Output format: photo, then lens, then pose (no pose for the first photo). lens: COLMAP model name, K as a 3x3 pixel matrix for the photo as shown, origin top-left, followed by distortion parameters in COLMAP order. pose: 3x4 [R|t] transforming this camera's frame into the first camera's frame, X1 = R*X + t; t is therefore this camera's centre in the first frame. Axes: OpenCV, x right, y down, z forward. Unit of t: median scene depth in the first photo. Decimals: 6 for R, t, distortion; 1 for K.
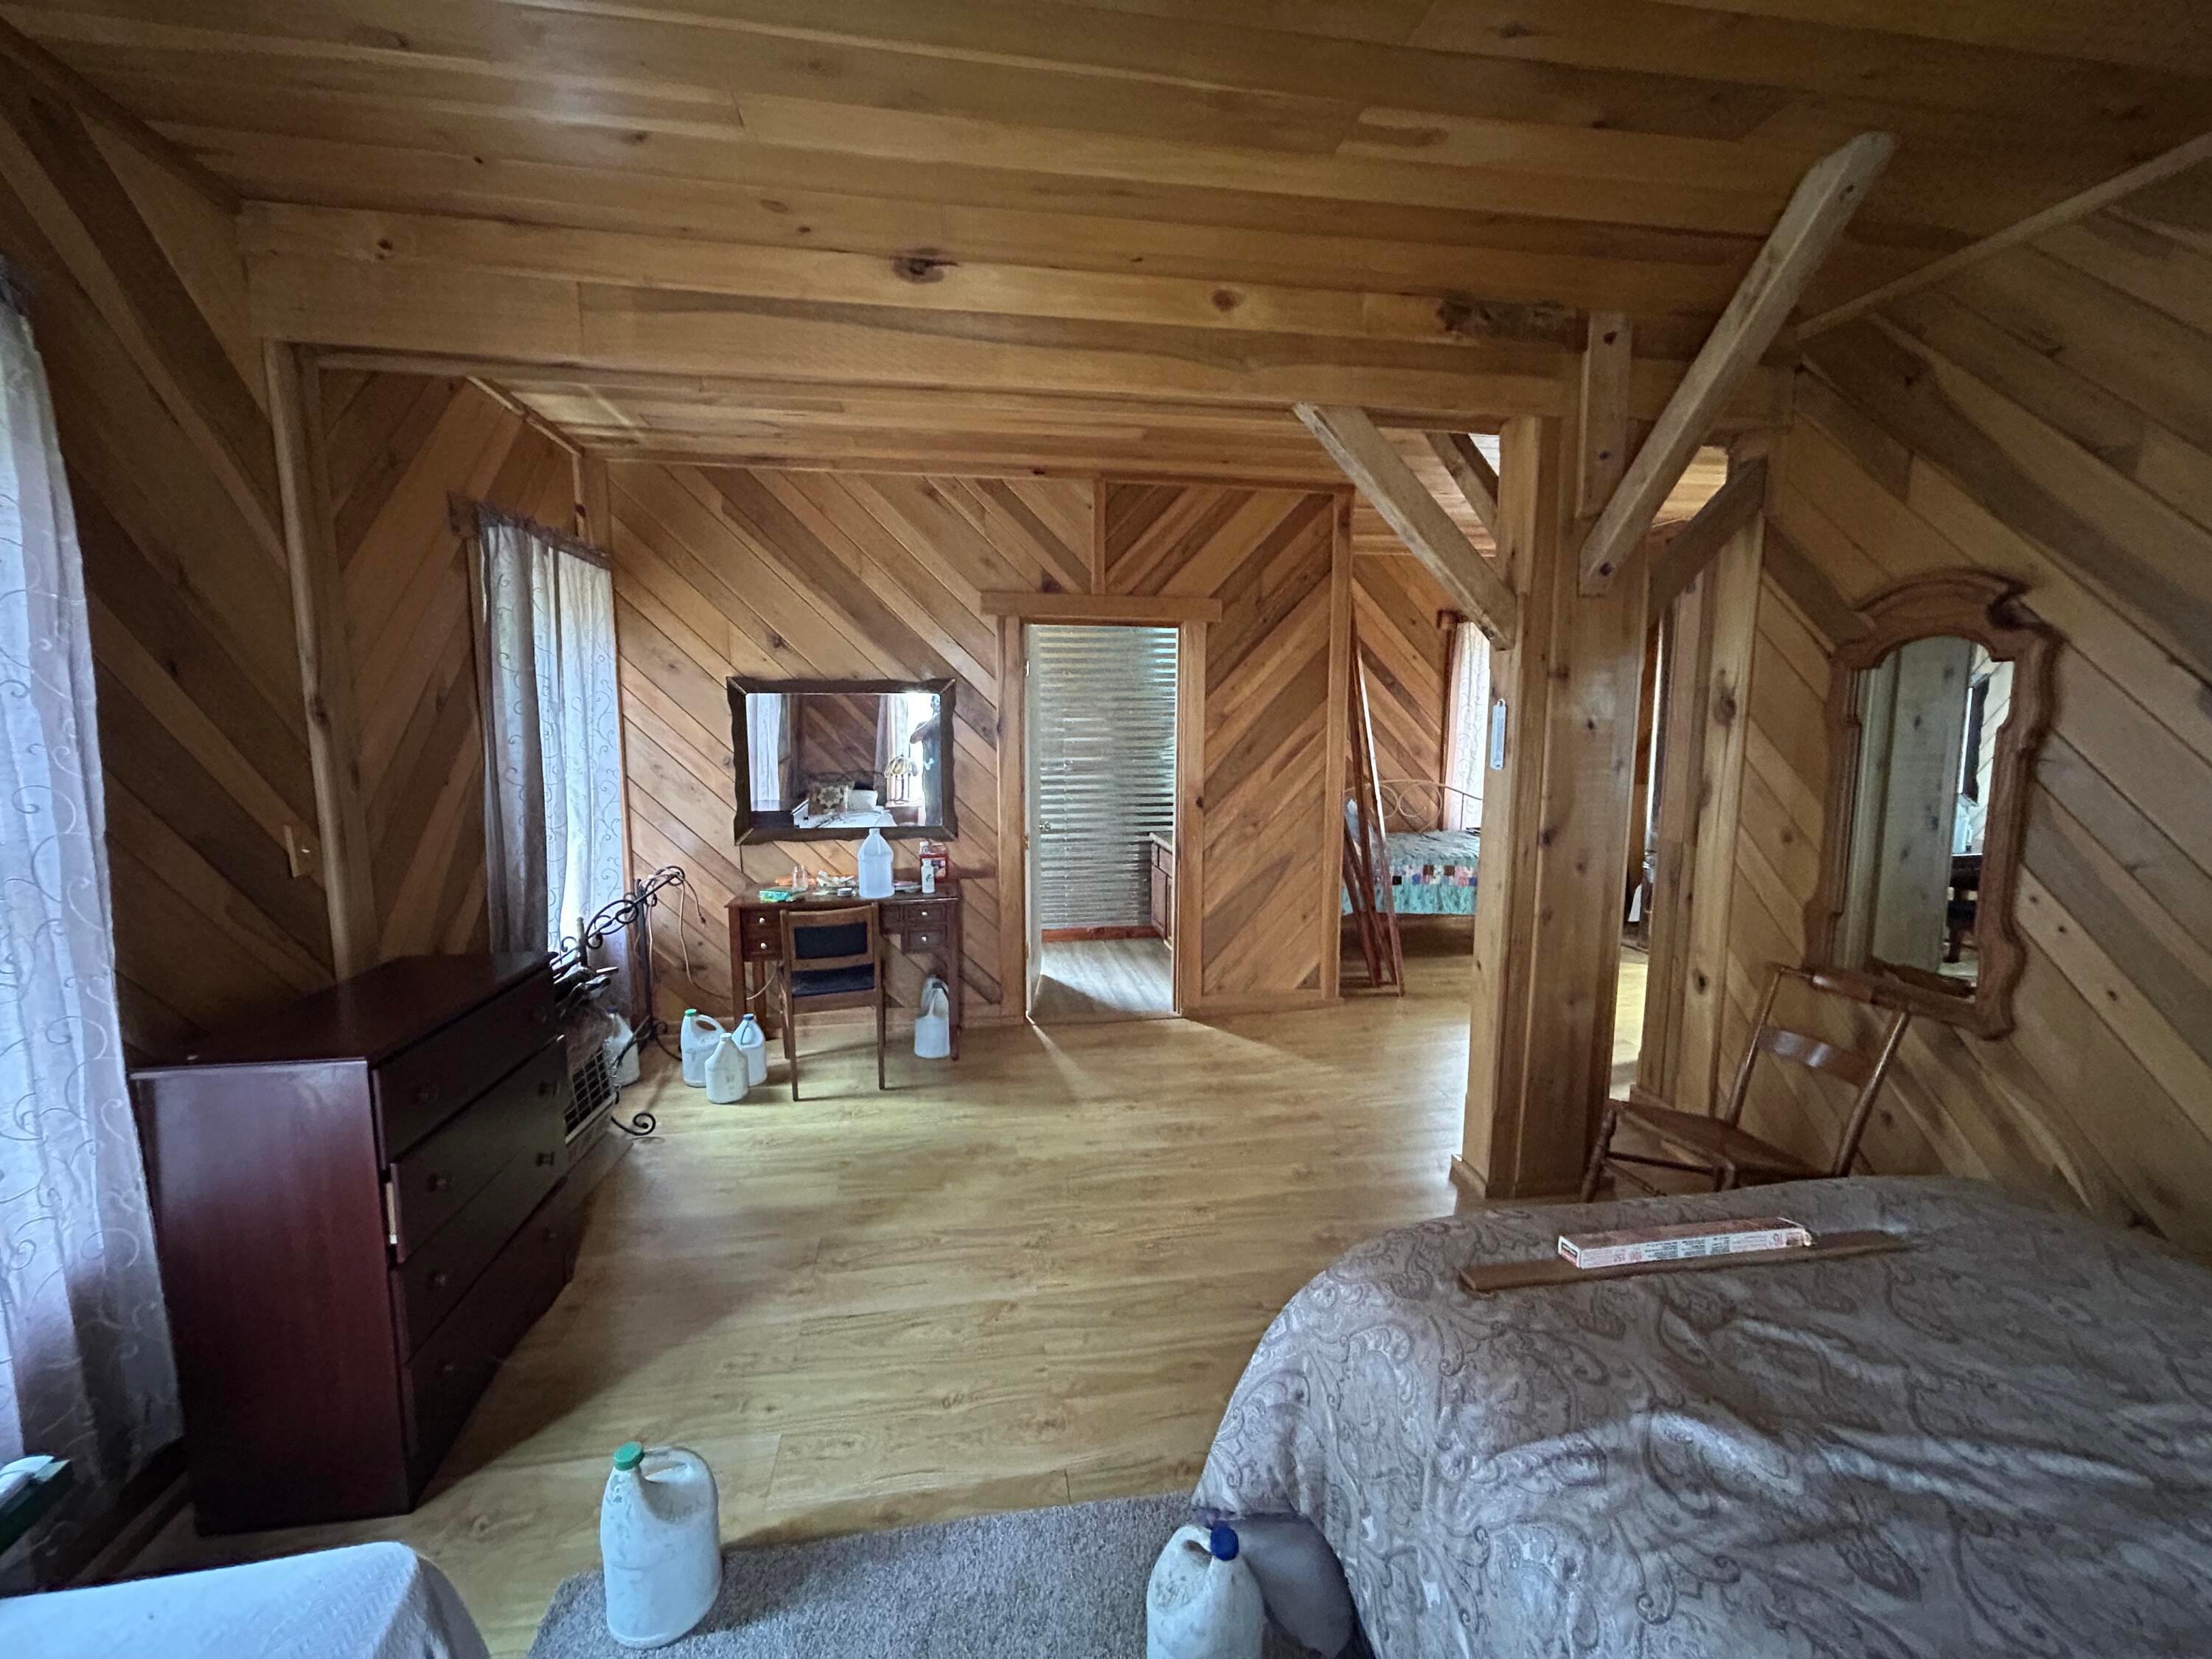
lens RADIAL K [[894.1, 0, 1105.1], [0, 894.1, 831.8], [0, 0, 1]] dist [0.000225, -0.000497]
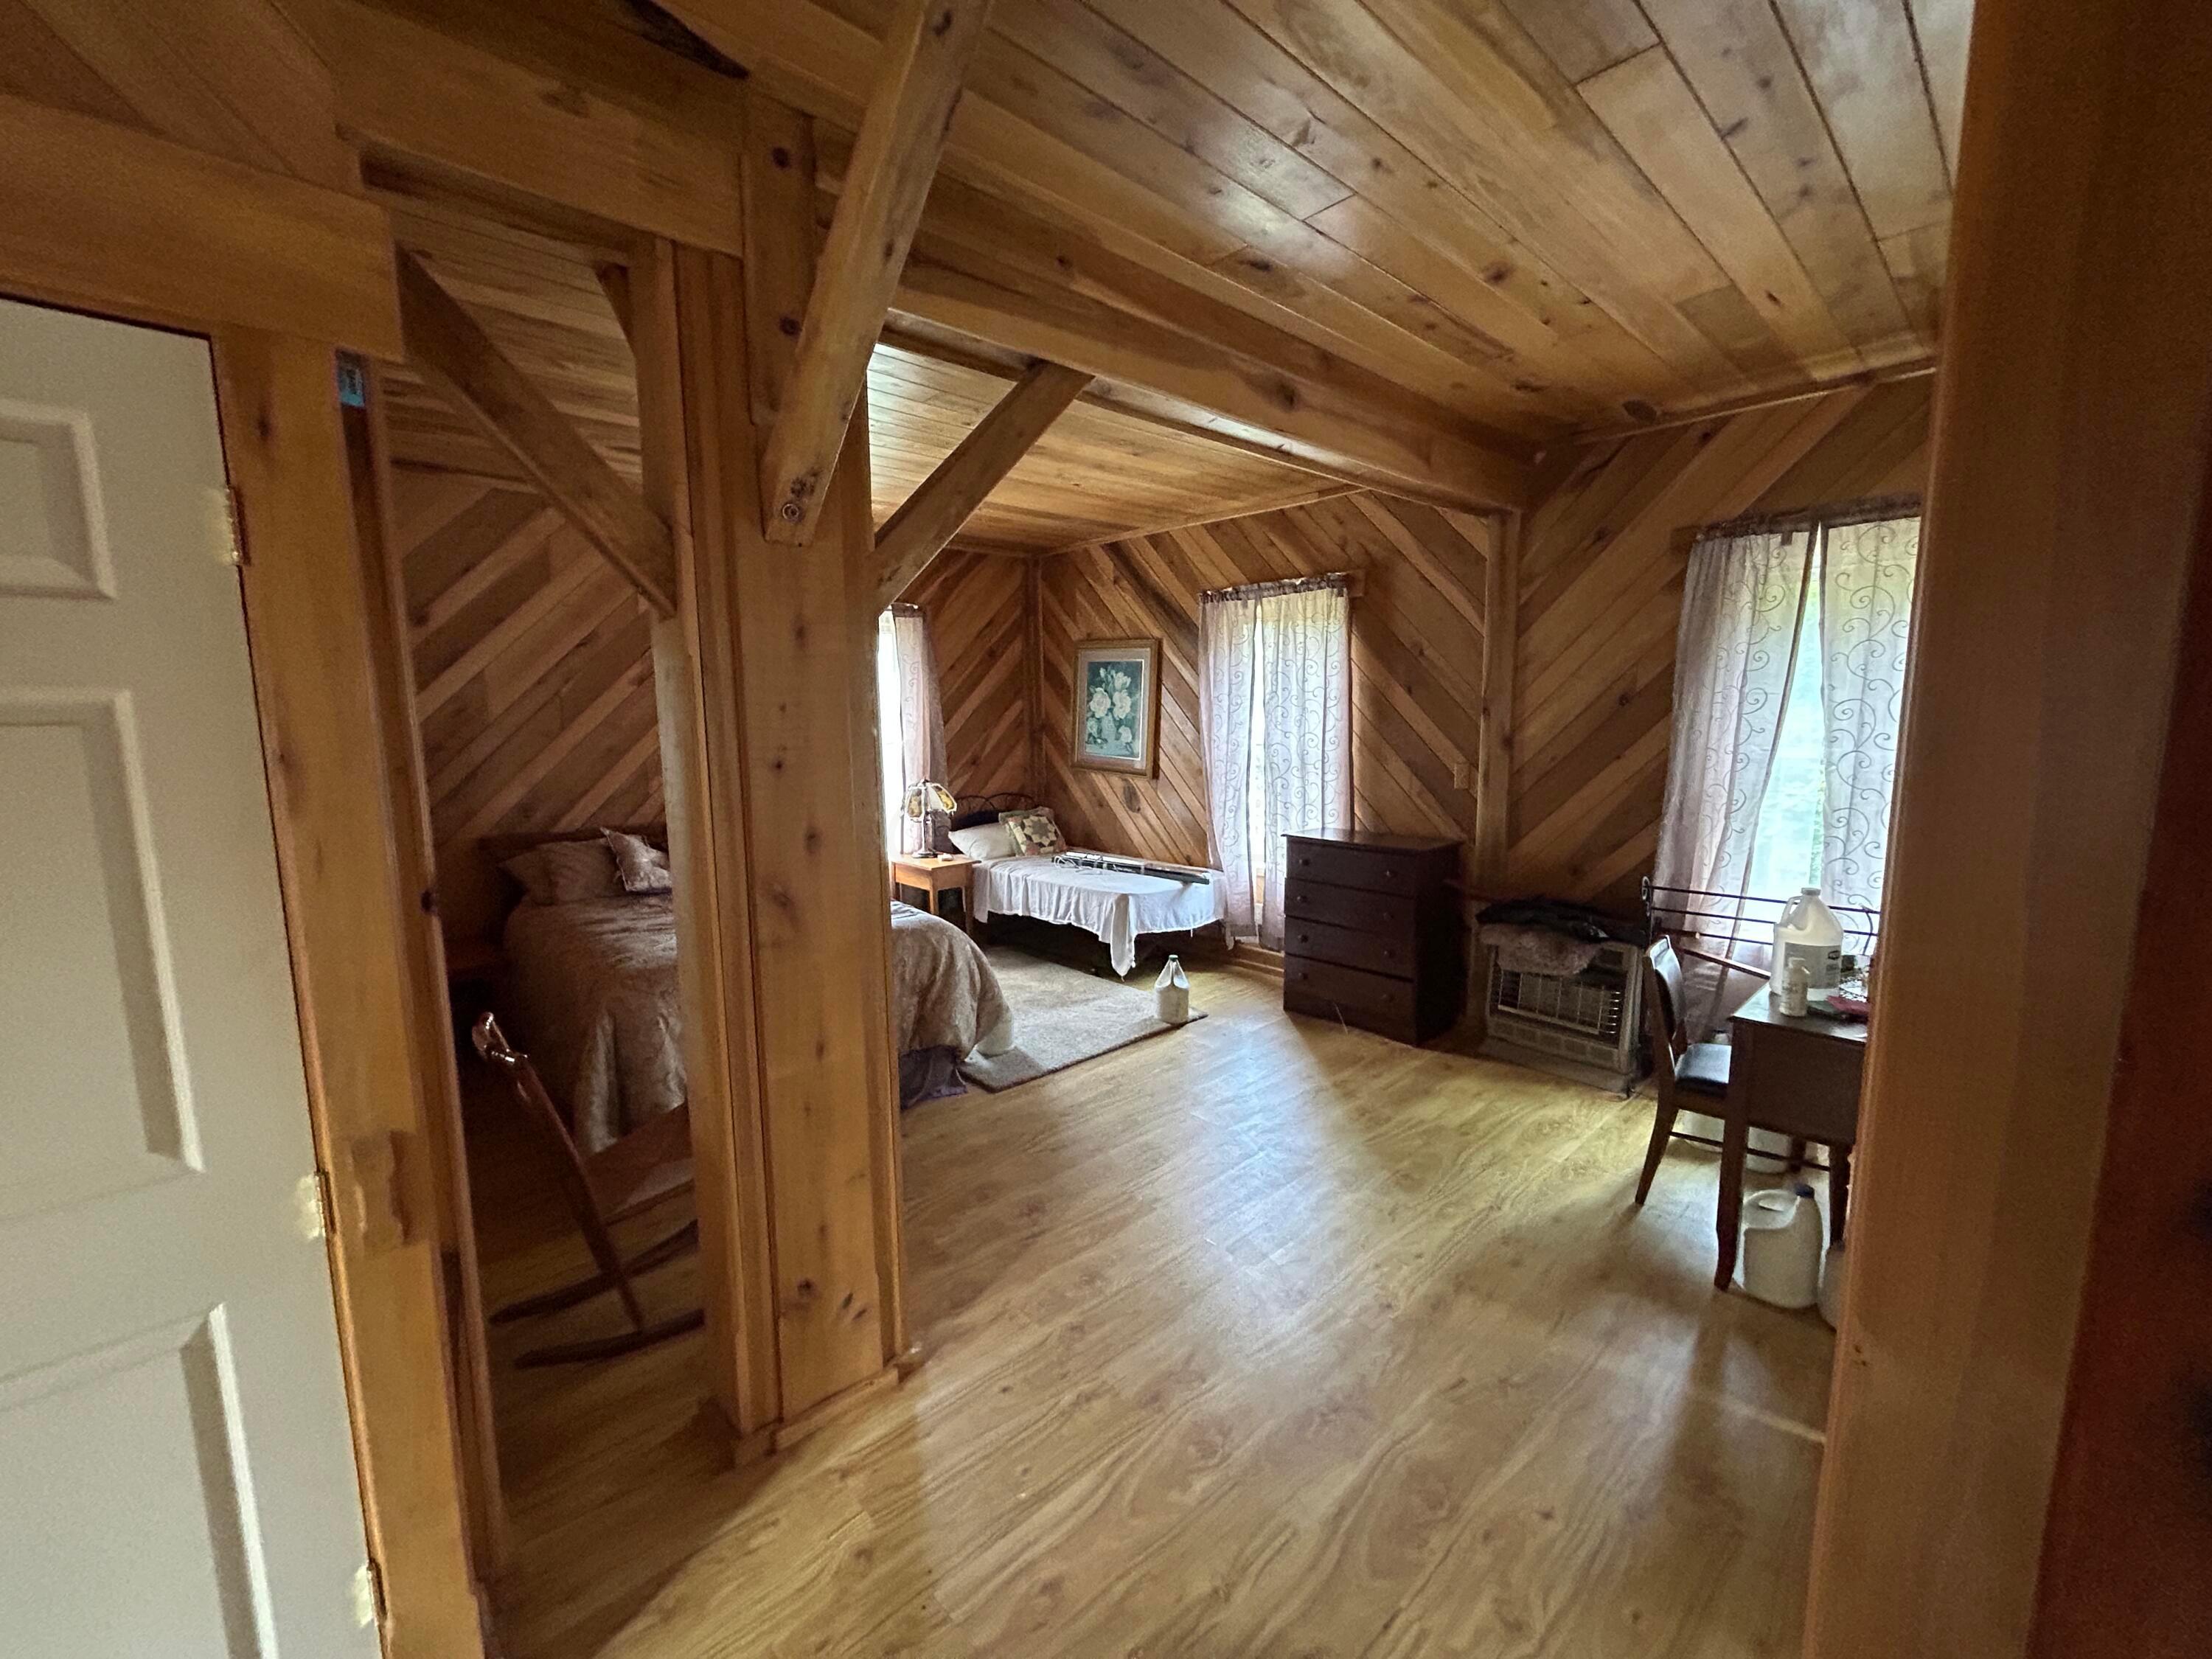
lens RADIAL K [[894.1, 0, 1098.8], [0, 894.1, 828.3], [0, 0, 1]] dist [0.000225, -0.000497]
pose [[-0.833854, 0.082264, -0.545821, 0.452510], [-0.058084, 0.970266, 0.234970, -0.147747], [0.548921, 0.227634, -0.804281, 1.123810]]
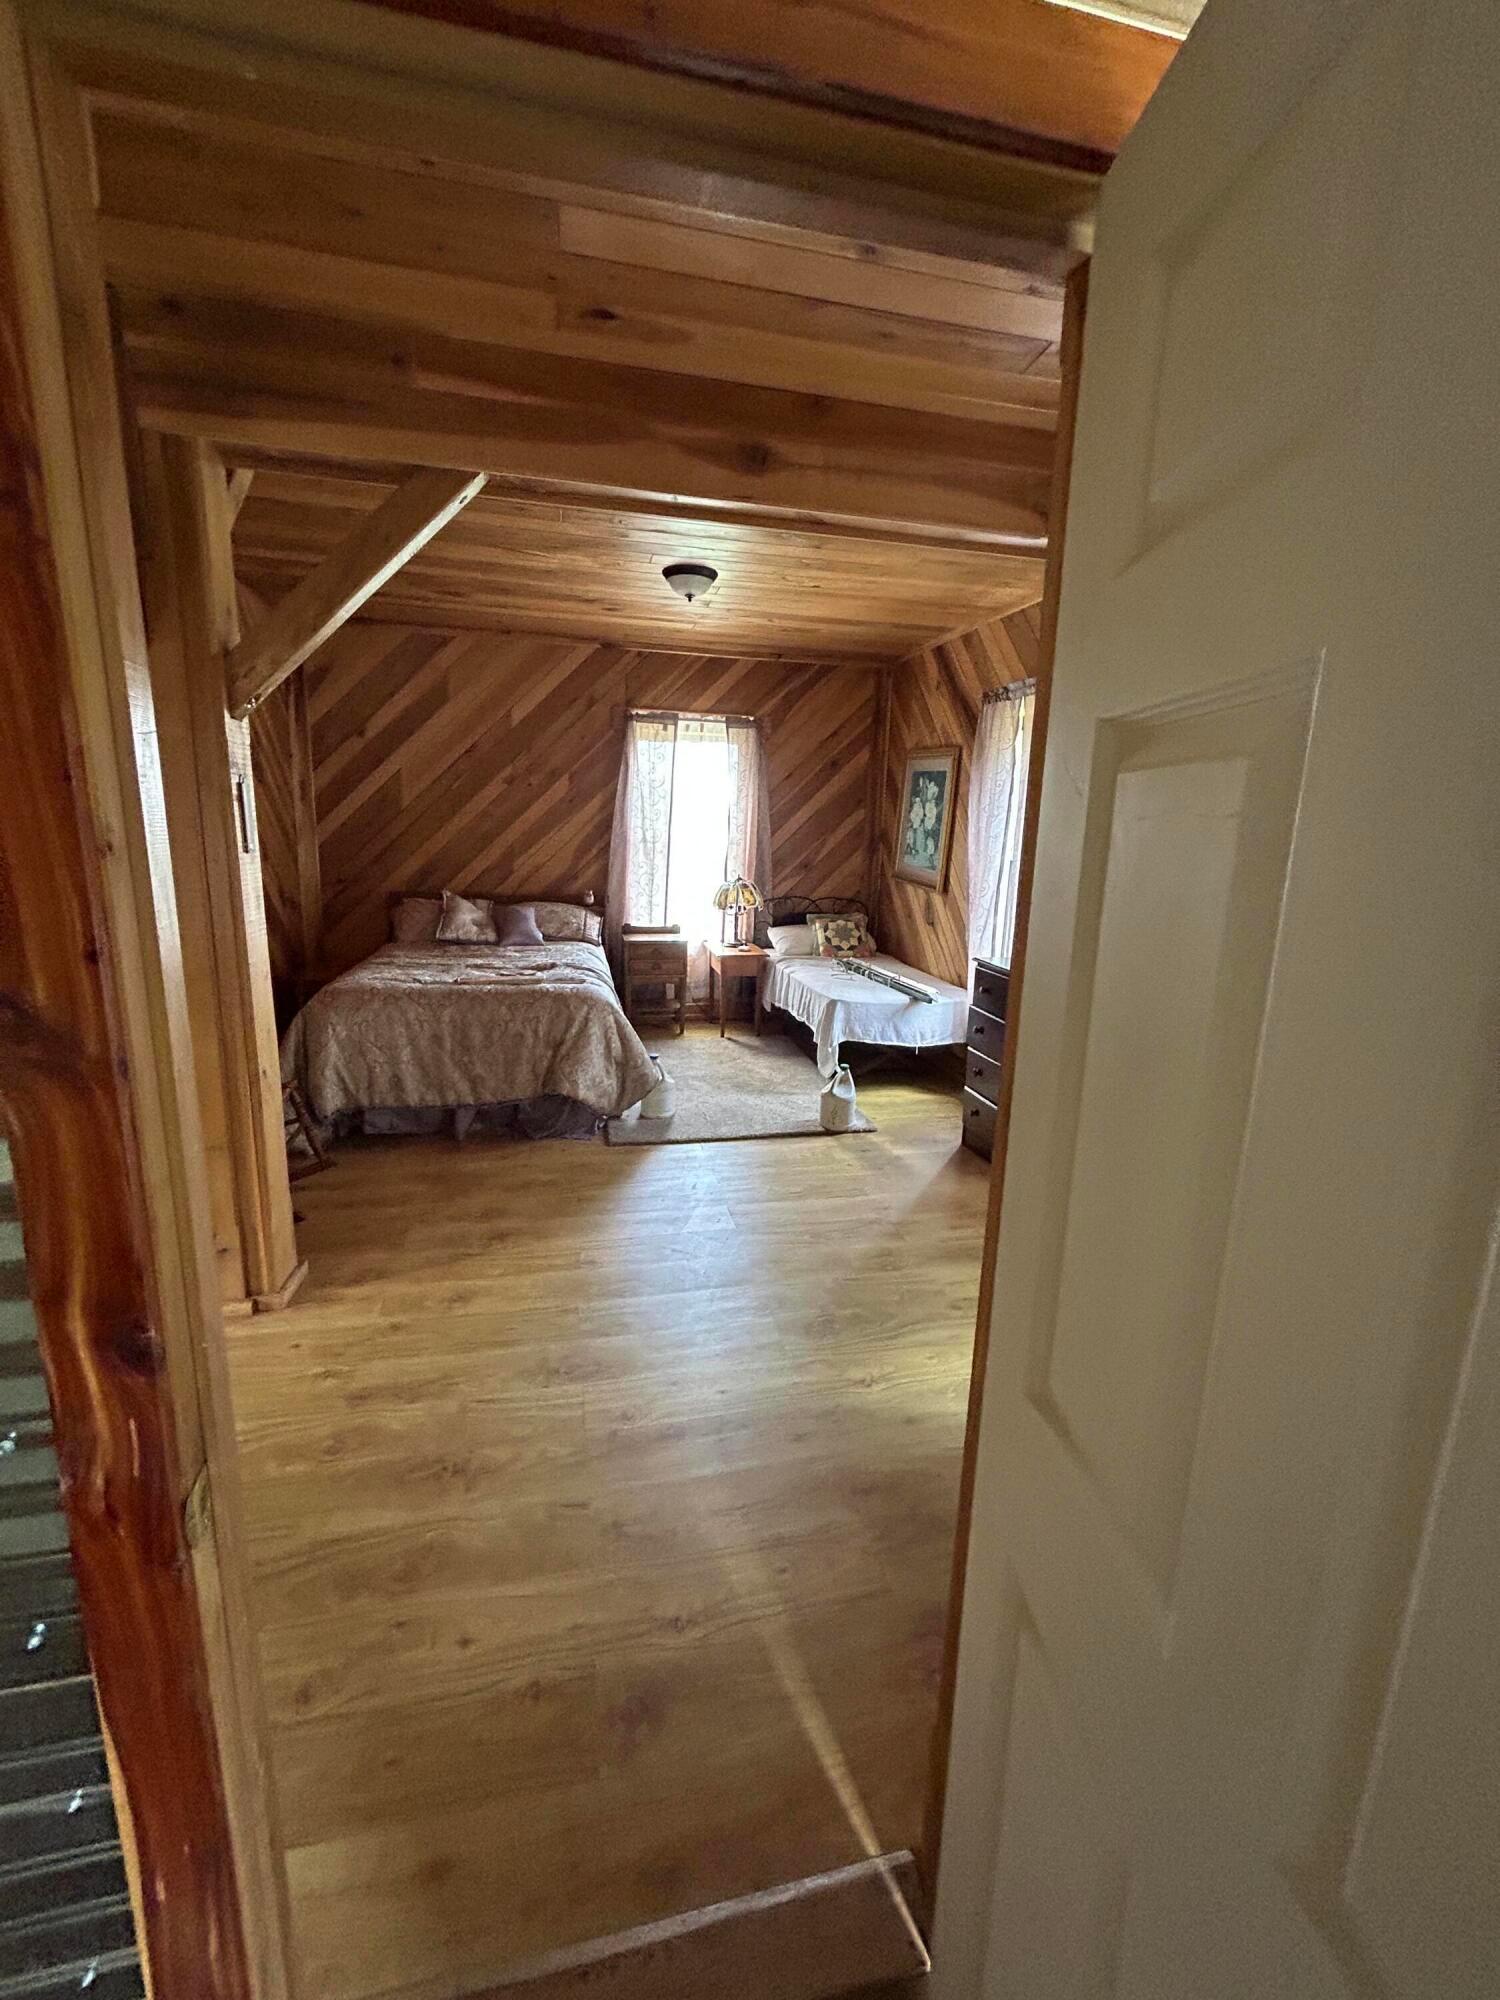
lens RADIAL K [[808.4, 0, 748.2], [0, 808.4, 995.1], [0, 0, 1]] dist [0.000225, -0.000497]
pose [[-0.997966, -0.016508, -0.061575, -0.014649], [-0.035915, 0.943604, 0.329123, -0.147329], [0.052669, 0.330665, -0.942277, 1.226028]]
